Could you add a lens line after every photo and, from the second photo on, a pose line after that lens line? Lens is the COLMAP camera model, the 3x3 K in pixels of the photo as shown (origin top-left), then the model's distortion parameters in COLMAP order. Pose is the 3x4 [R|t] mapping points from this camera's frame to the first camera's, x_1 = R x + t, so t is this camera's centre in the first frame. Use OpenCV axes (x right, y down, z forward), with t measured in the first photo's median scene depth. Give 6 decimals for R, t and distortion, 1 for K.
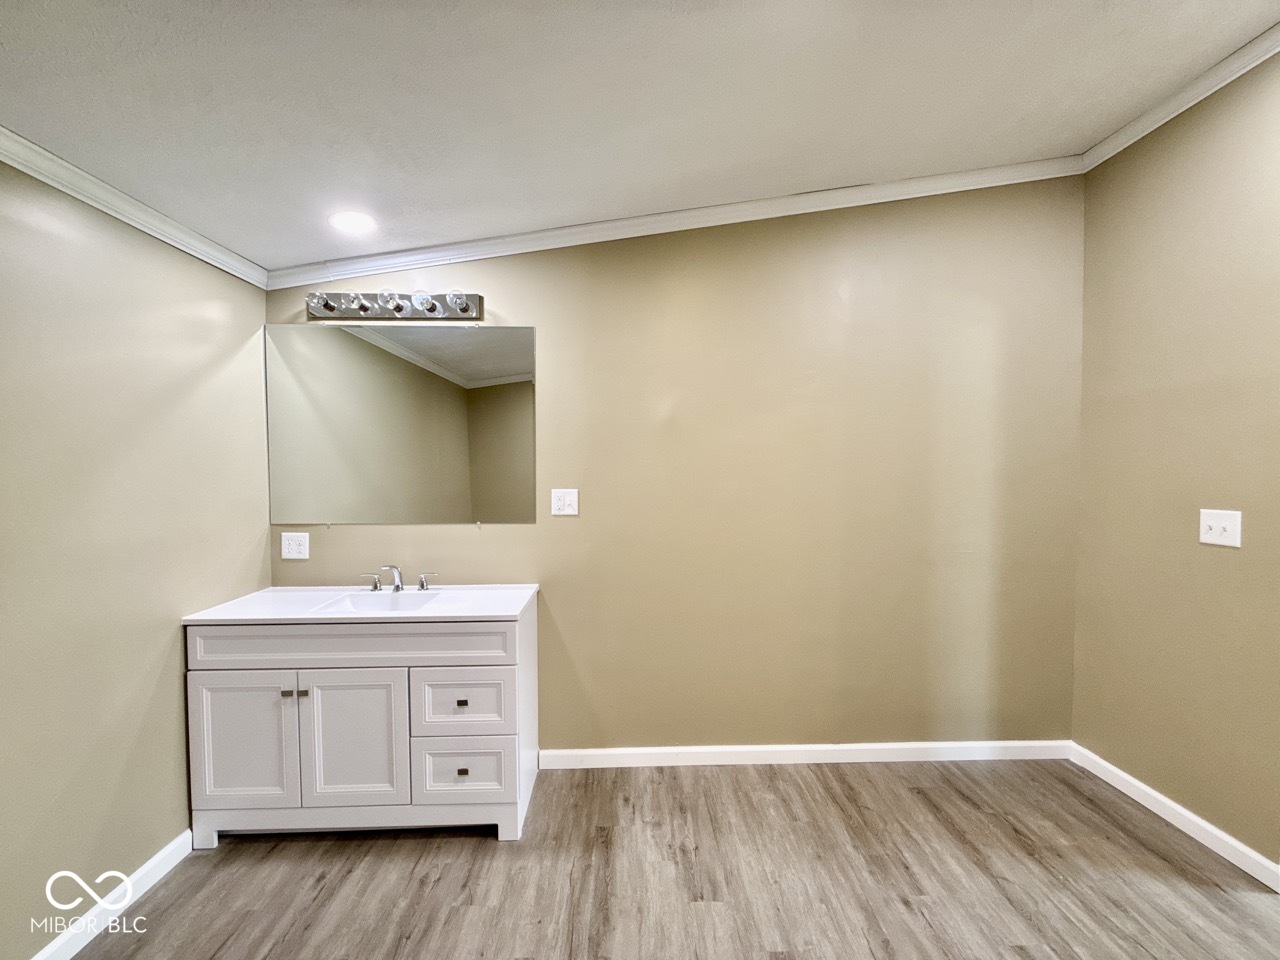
lens RADIAL K [[506.4, 0, 635.6], [0, 506.4, 478.6], [0, 0, 1]] dist [-0.001442, 0.000040]
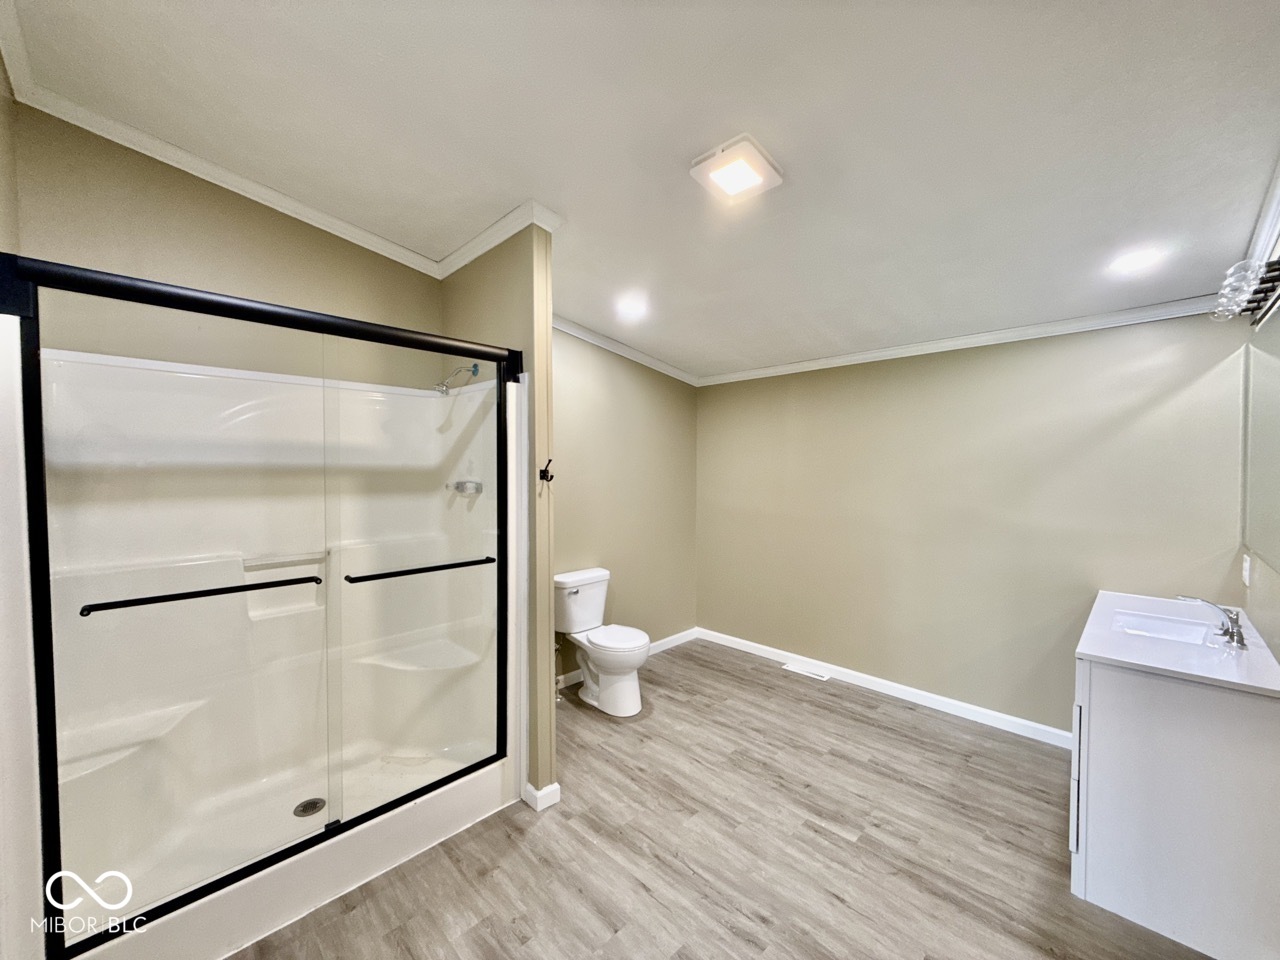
lens RADIAL K [[506.4, 0, 639.5], [0, 506.4, 480.2], [0, 0, 1]] dist [-0.001442, 0.000040]
pose [[-0.727321, 0.018672, -0.686043, 1.101203], [-0.019272, 0.998680, 0.047613, -0.082323], [0.686026, 0.047851, -0.726001, 1.242566]]
